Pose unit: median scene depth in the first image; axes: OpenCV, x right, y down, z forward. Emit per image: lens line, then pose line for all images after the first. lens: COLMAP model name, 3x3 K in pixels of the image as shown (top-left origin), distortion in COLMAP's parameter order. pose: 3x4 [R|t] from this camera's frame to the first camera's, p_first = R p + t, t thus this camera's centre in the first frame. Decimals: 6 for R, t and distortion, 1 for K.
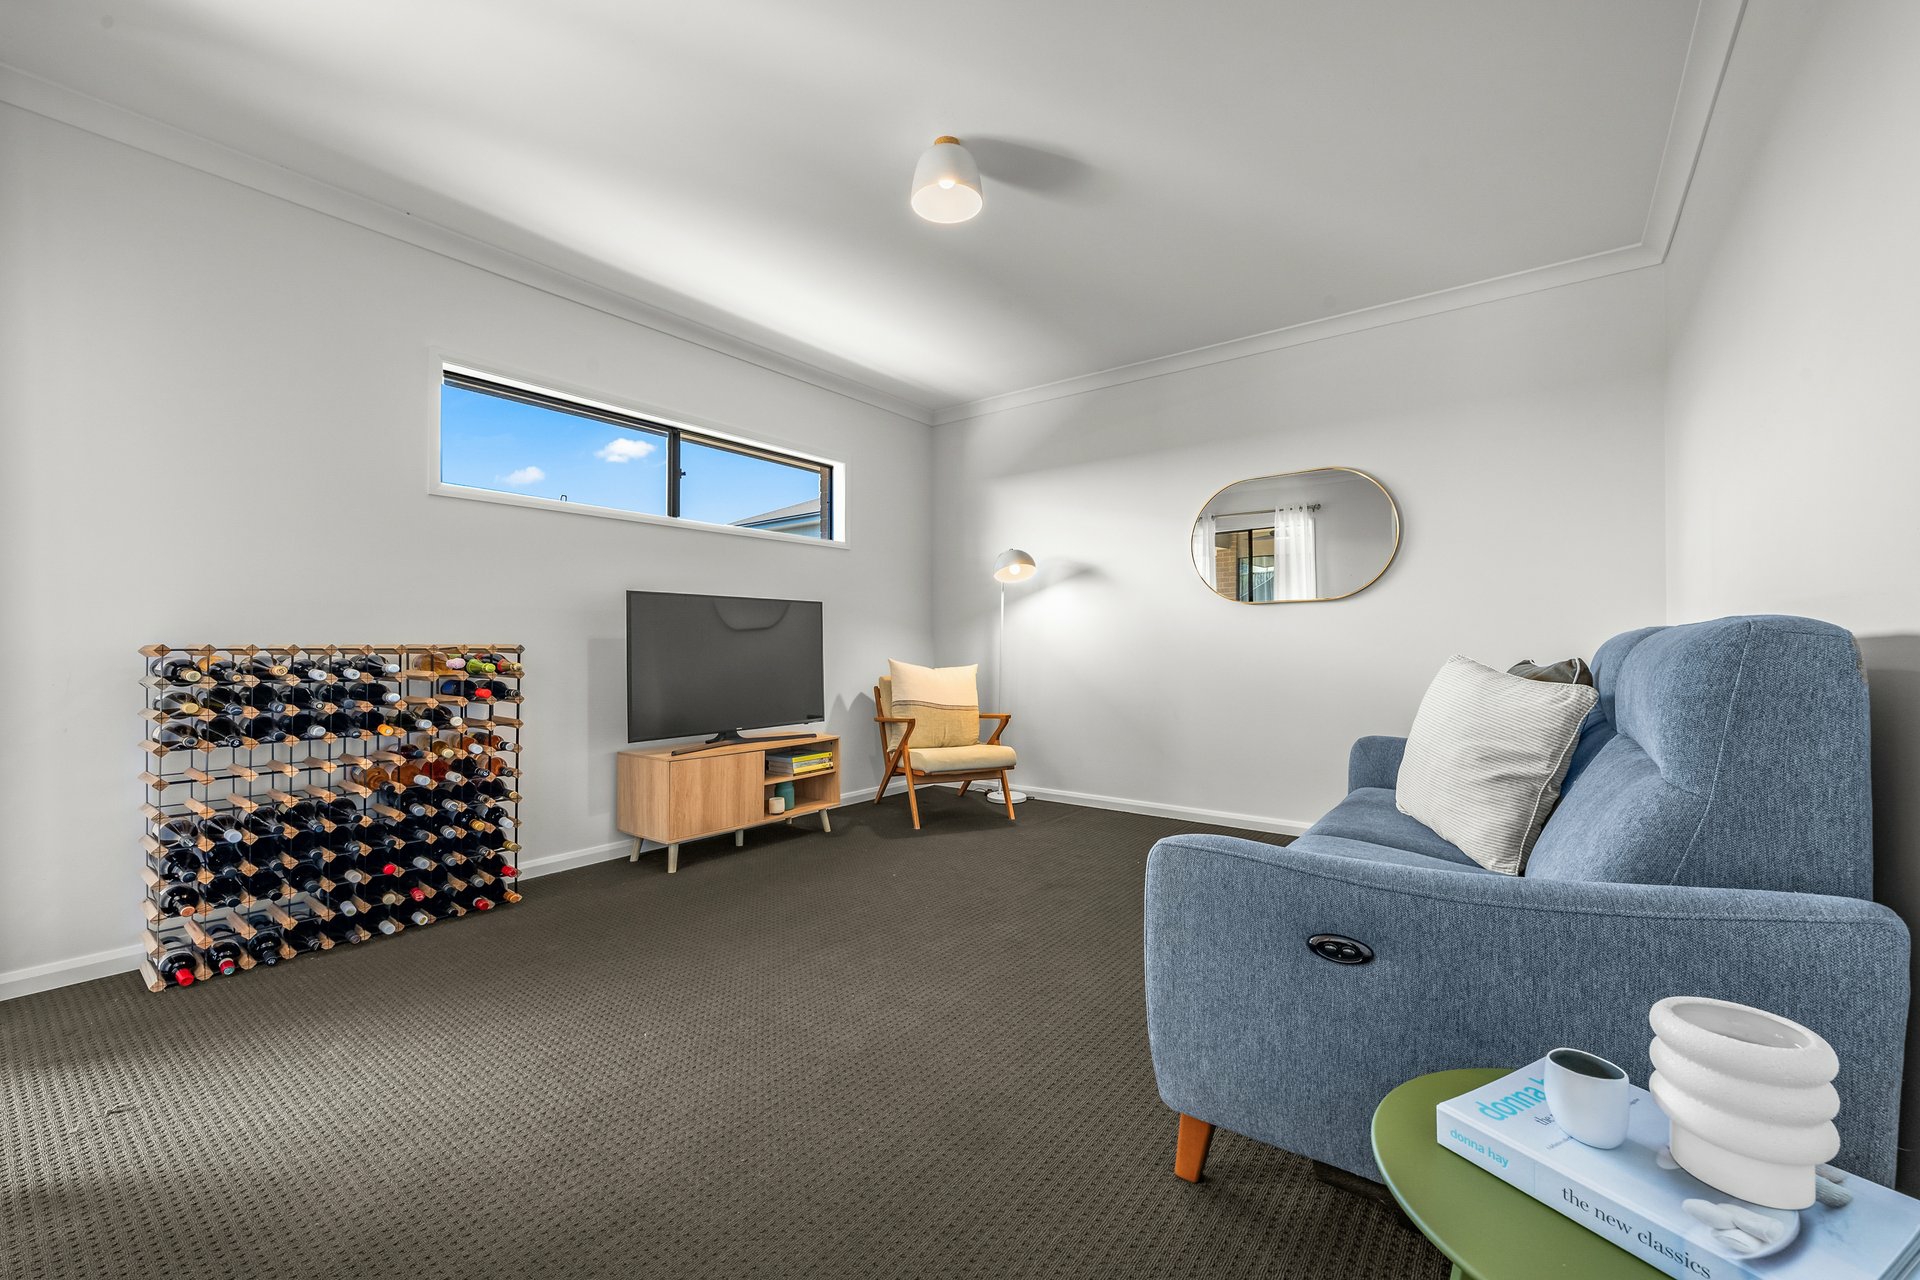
lens RADIAL K [[771.2, 0, 957.0], [0, 771.2, 628.8], [0, 0, 1]] dist [-0.001081, -0.000422]
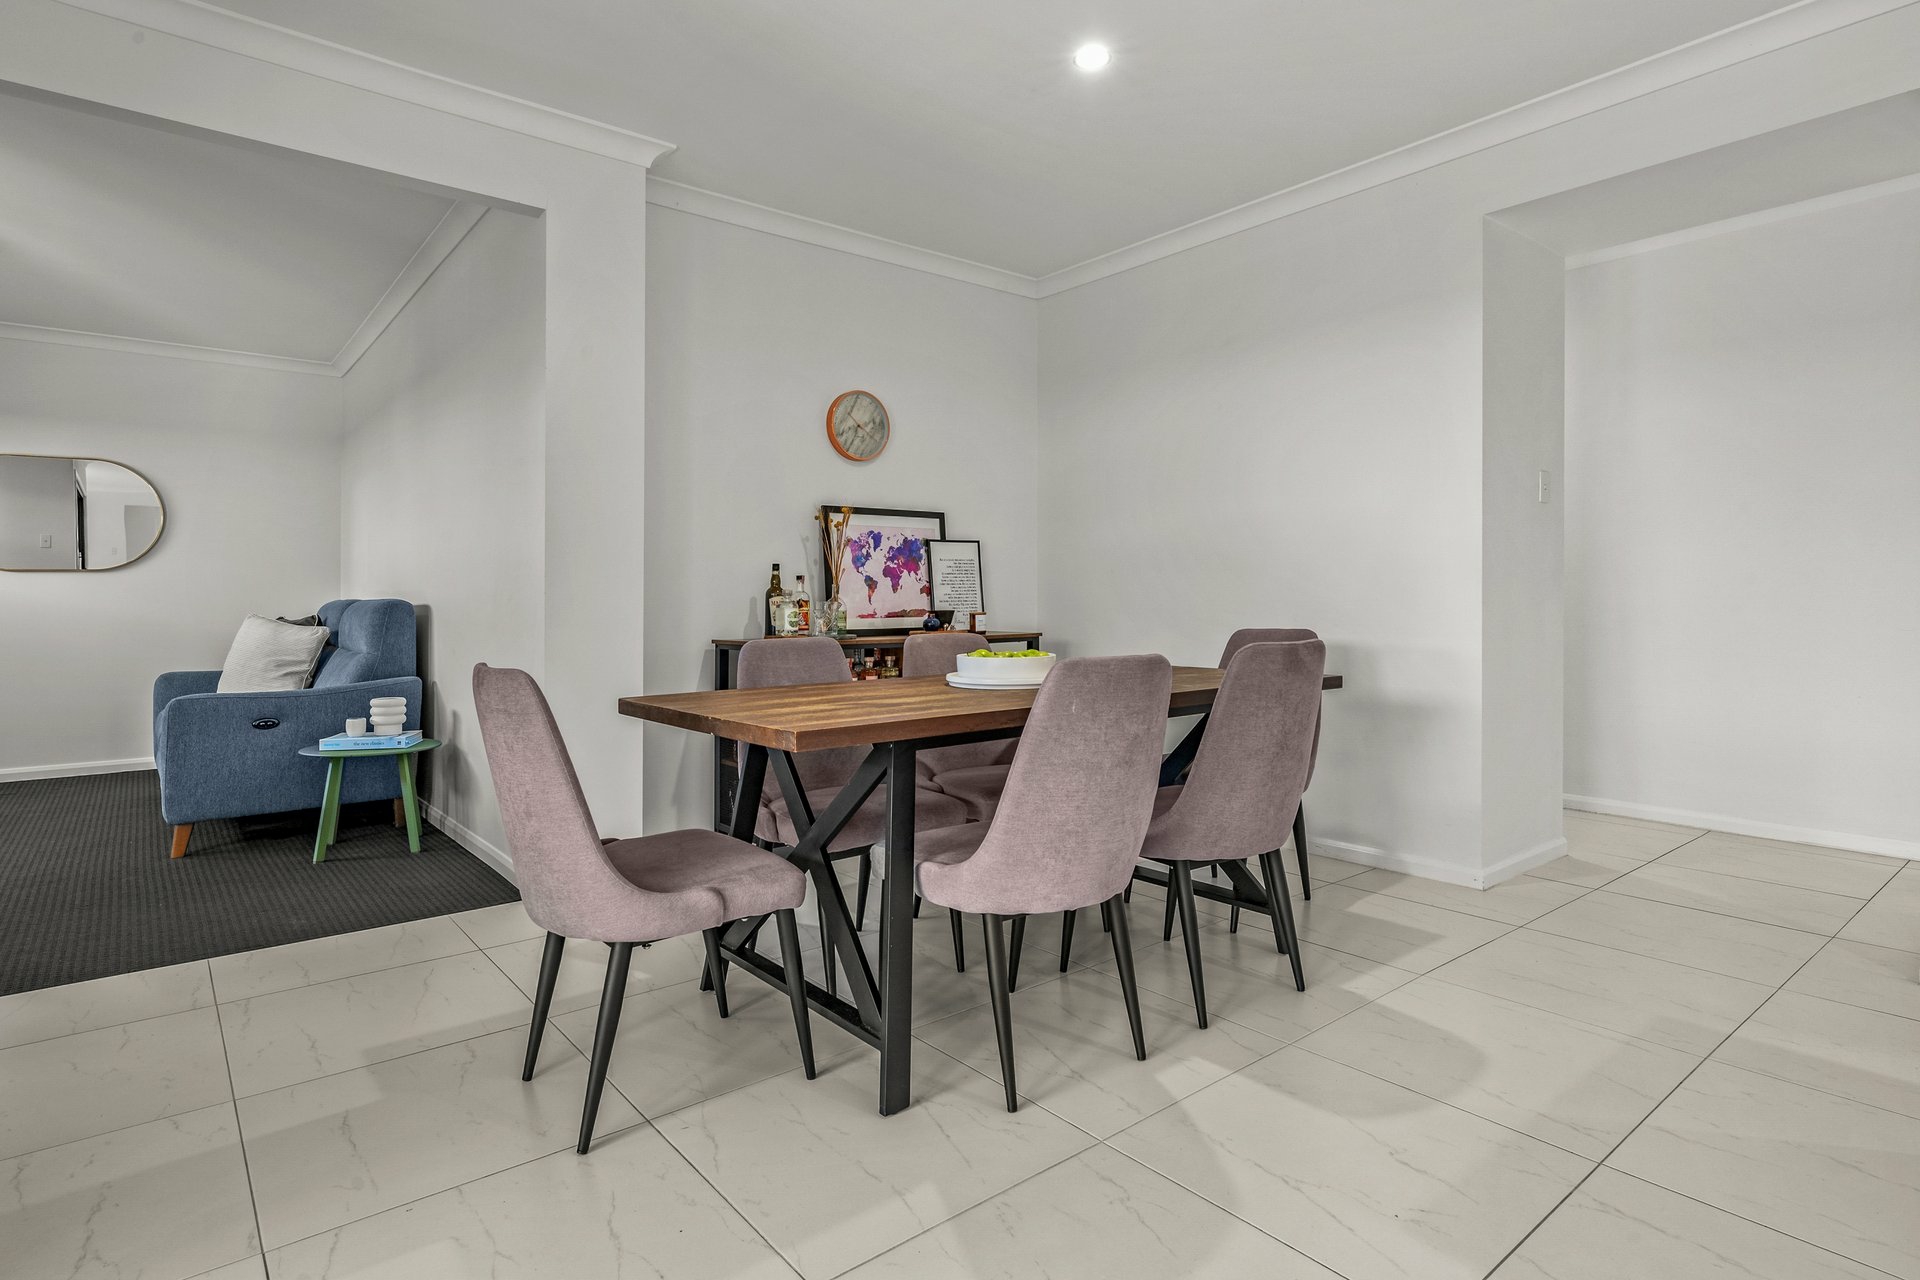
lens RADIAL K [[994.0, 0, 954.7], [0, 994.0, 623.3], [0, 0, 1]] dist [-0.002378, -0.000198]
pose [[0.240247, -0.026241, 0.970357, -1.636973], [-0.015680, 0.999399, 0.030909, -0.053805], [-0.970585, -0.022641, 0.239692, -1.543978]]
